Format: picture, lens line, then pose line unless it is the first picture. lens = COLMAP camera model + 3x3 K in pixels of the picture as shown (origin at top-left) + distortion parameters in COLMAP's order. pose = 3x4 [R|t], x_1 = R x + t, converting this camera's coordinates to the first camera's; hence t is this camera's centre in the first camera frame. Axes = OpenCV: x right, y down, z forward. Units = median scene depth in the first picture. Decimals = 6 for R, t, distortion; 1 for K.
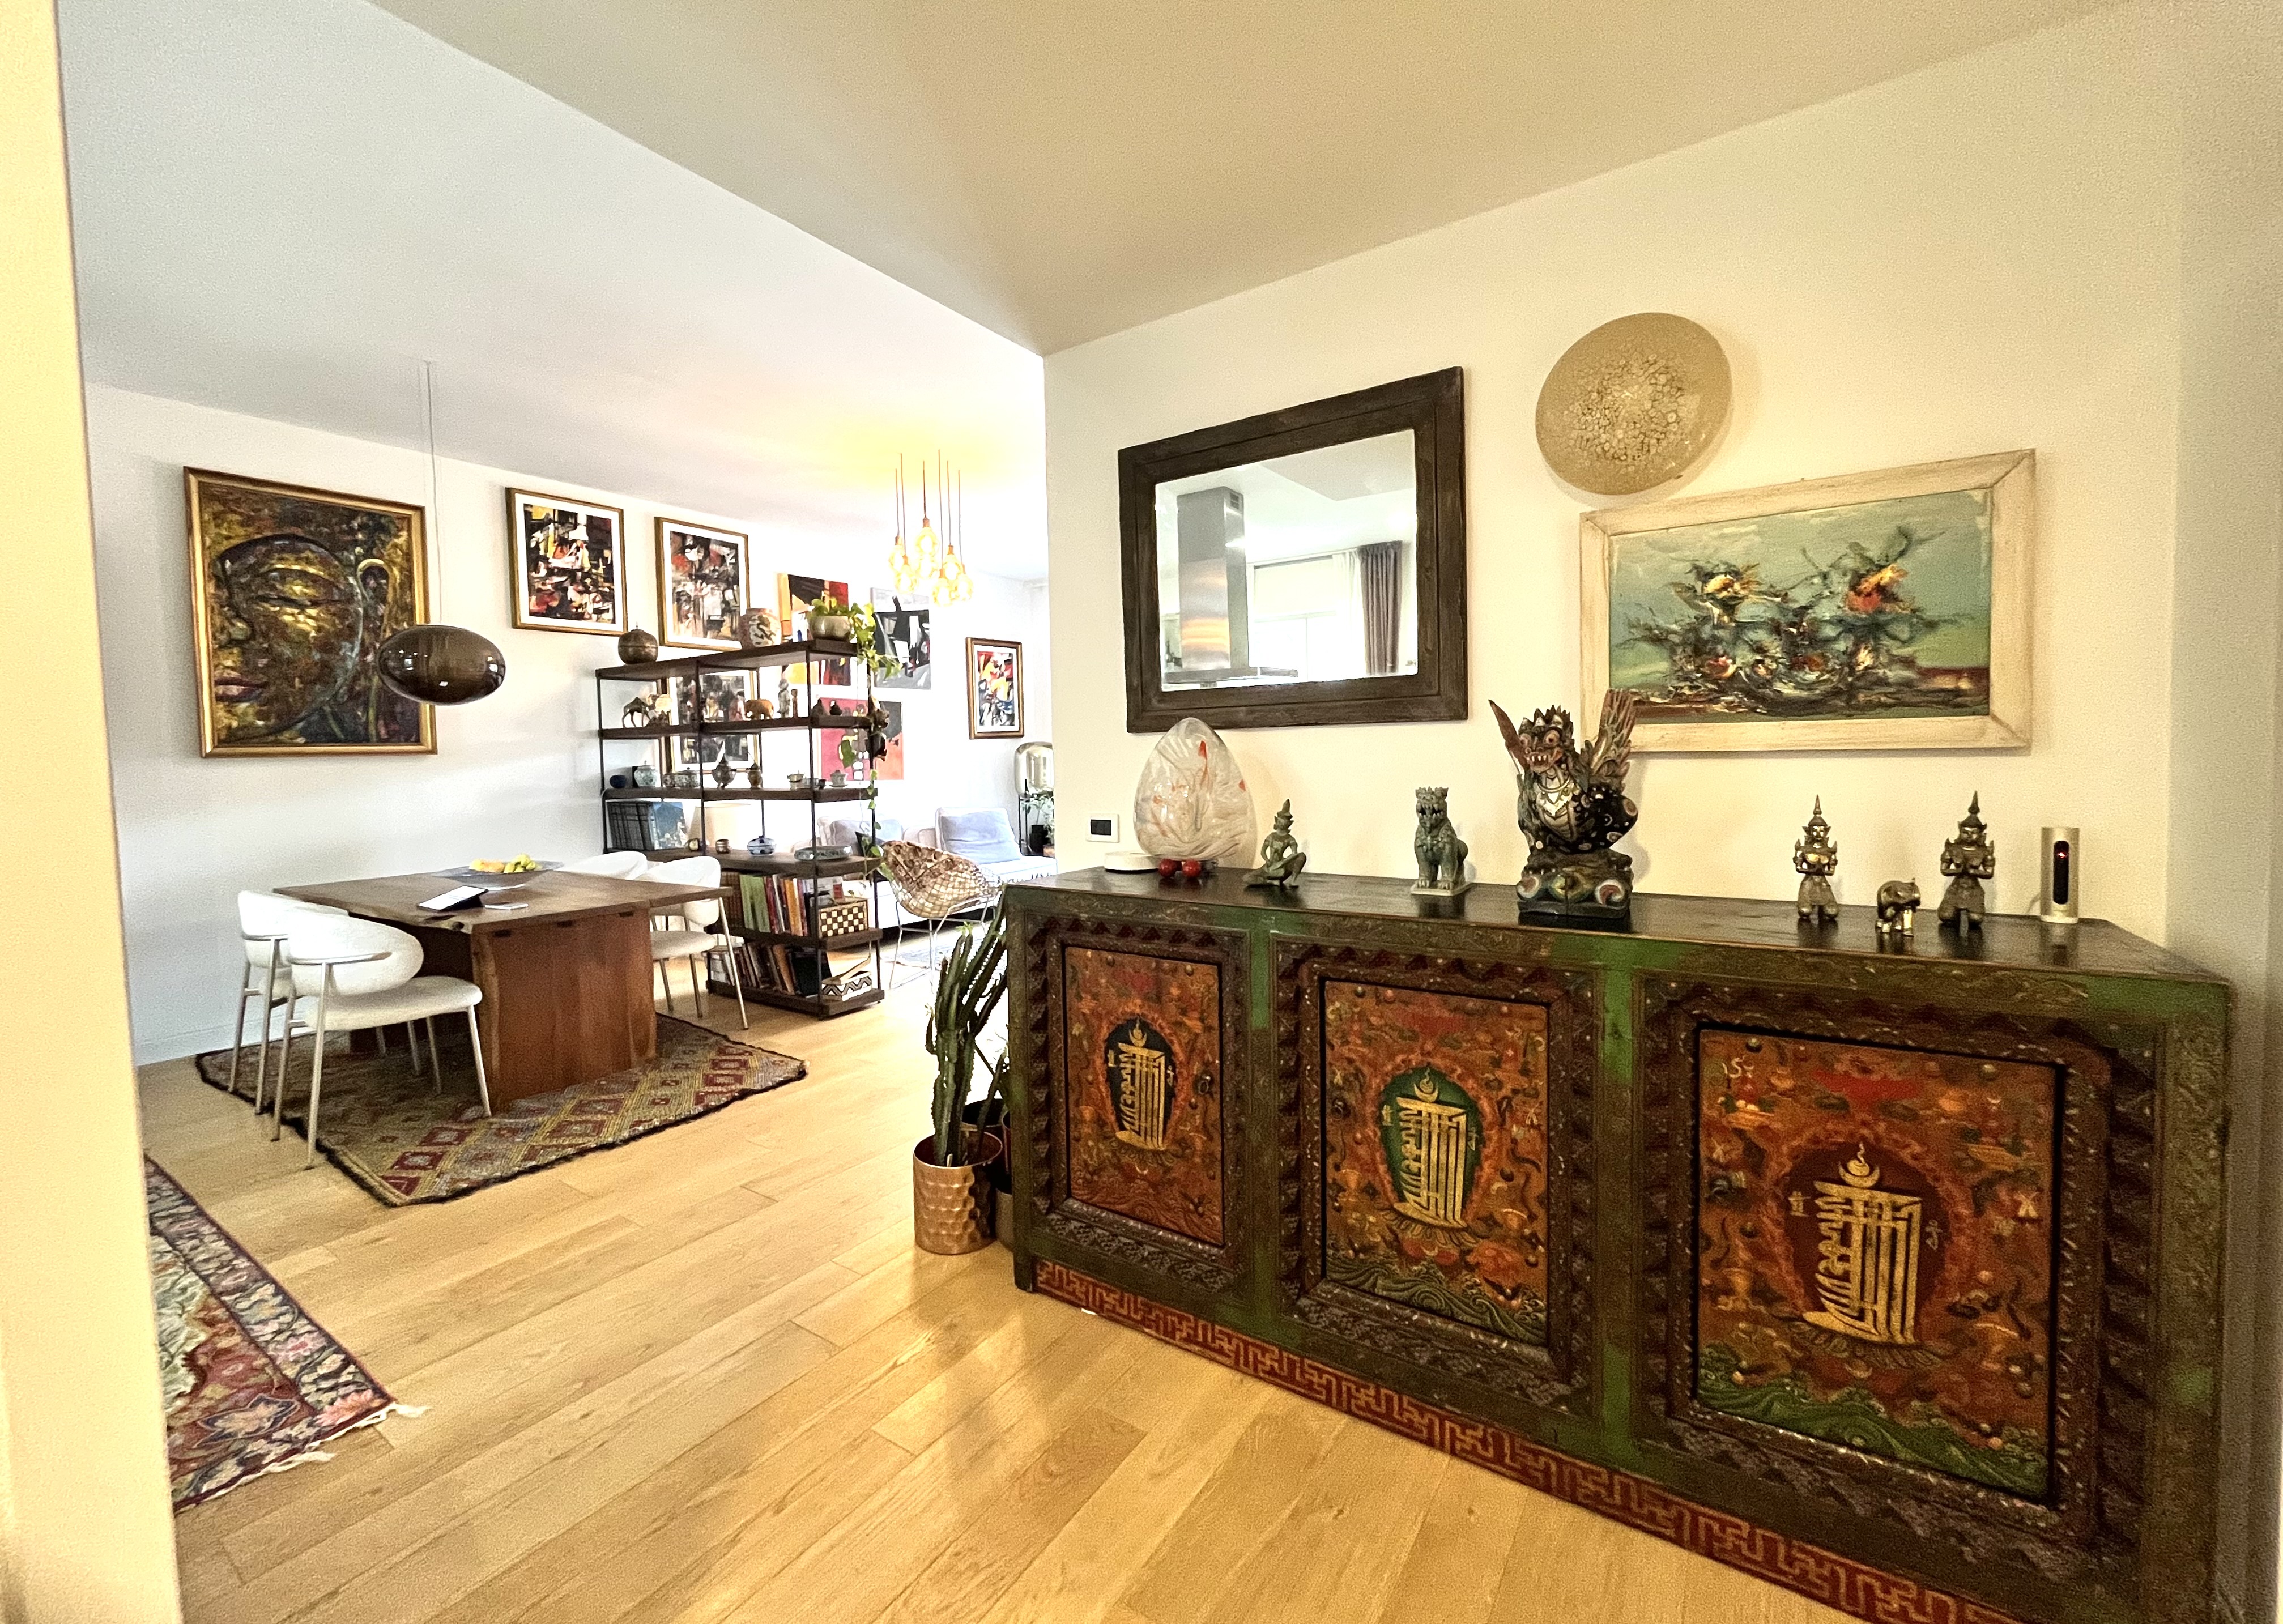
lens RADIAL K [[928.6, 0, 1134.1], [0, 928.6, 789.8], [0, 0, 1]] dist [-0.002472, -0.000247]
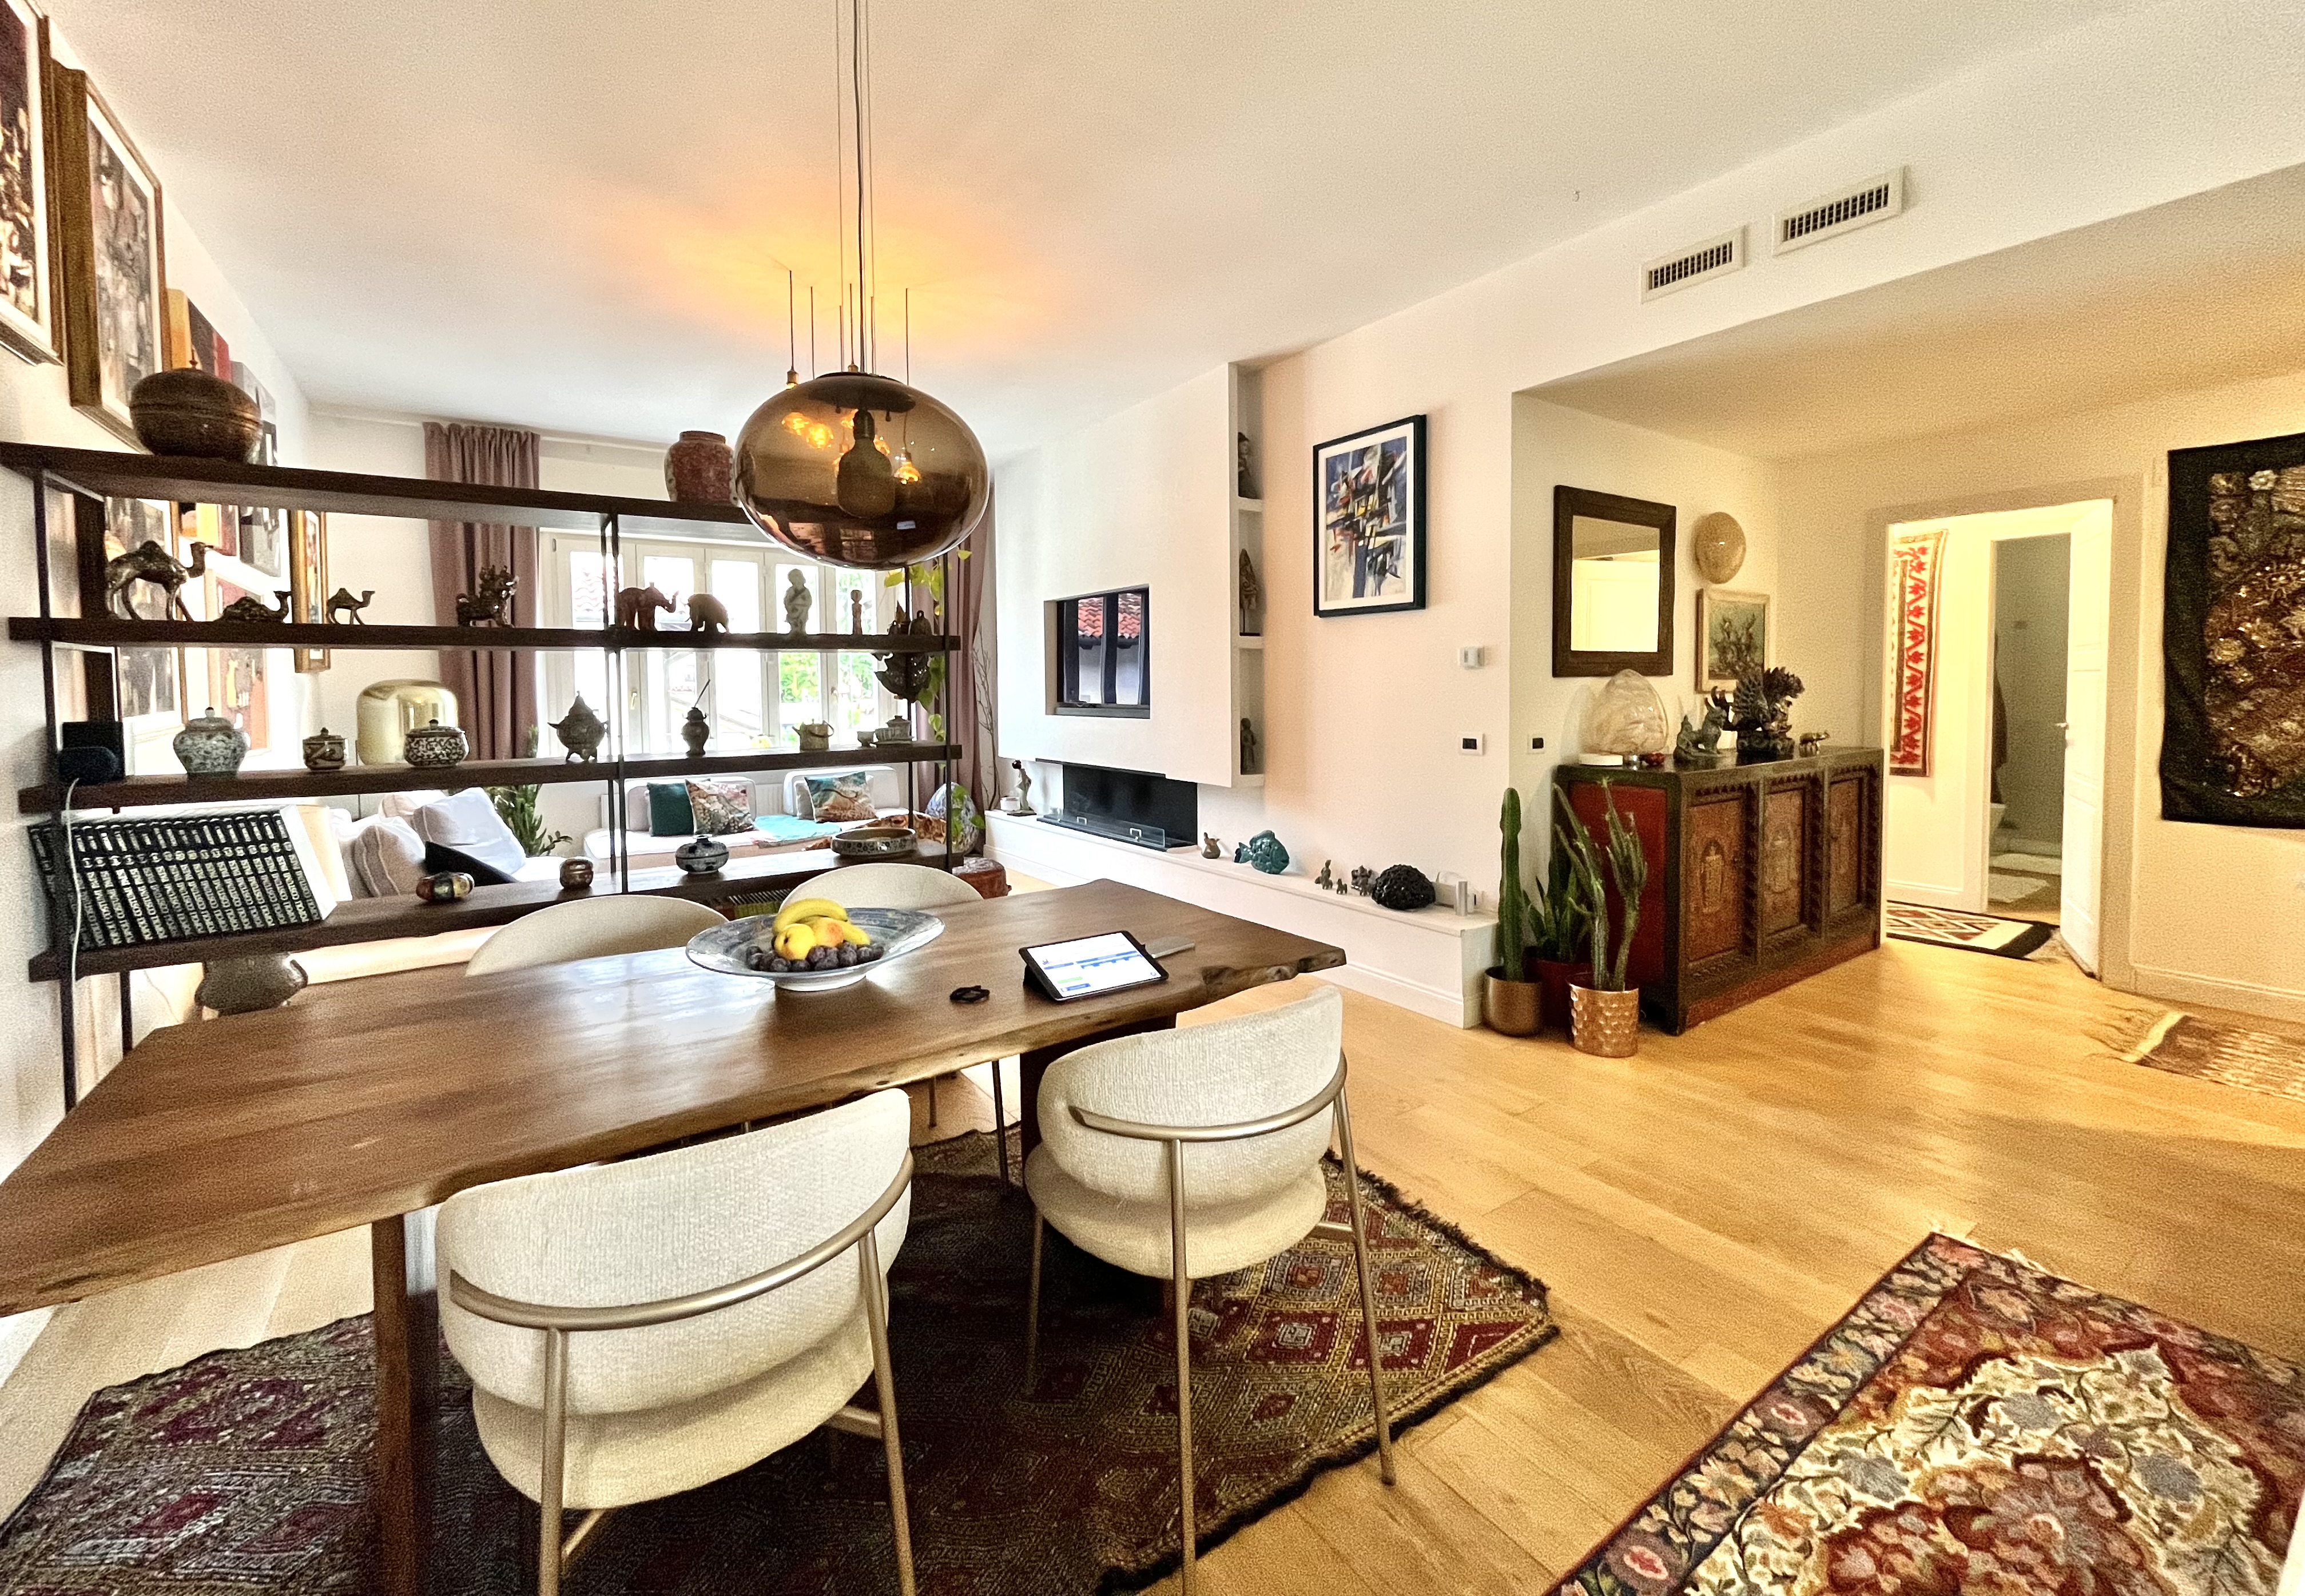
lens RADIAL K [[936.8, 0, 1143.0], [0, 936.8, 762.4], [0, 0, 1]] dist [0.000145, -0.000779]
pose [[0.366827, -0.052170, 0.928825, -1.011773], [0.036235, 0.998470, 0.041771, -0.010689], [-0.929583, 0.018334, 0.368156, 0.669669]]
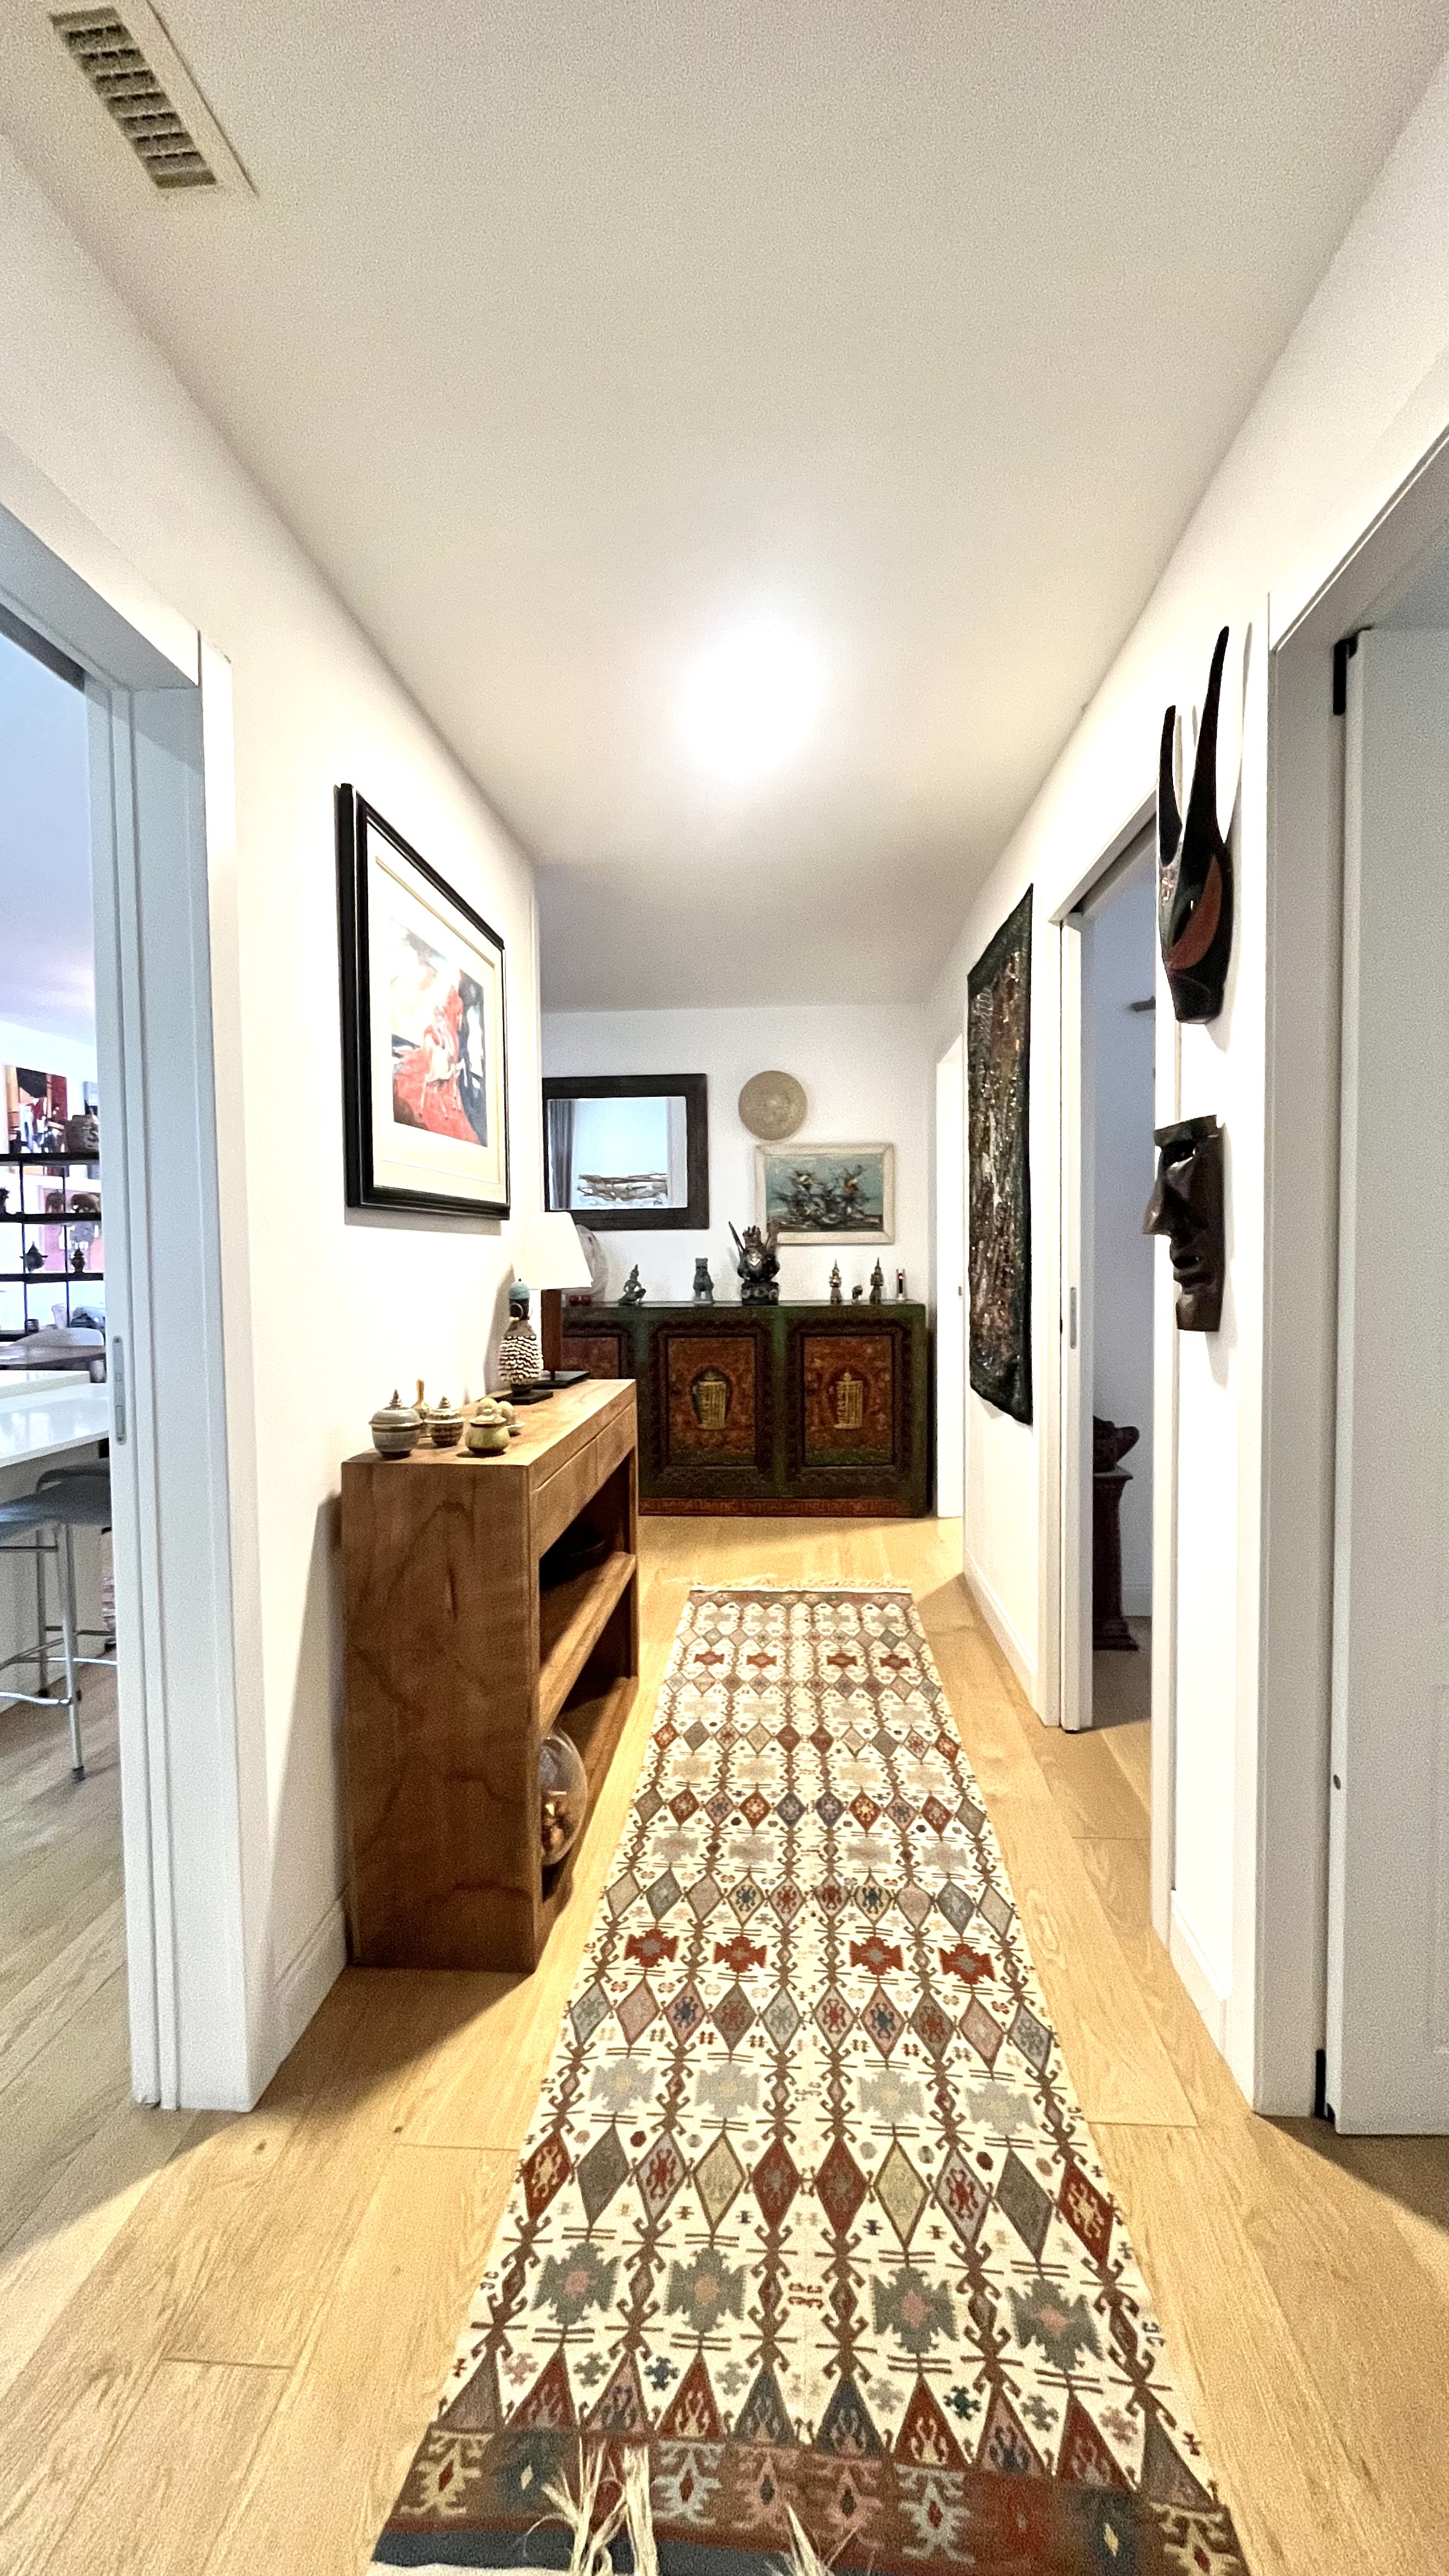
lens RADIAL K [[1048.3, 0, 723.9], [0, 1048.3, 1288.7], [0, 0, 1]] dist [-0.001290, -0.000011]
pose [[0.867900, -0.009052, 0.496656, -0.444027], [0.012390, 0.999917, -0.003428, 0.040067], [-0.496584, 0.009129, 0.867941, -0.621329]]
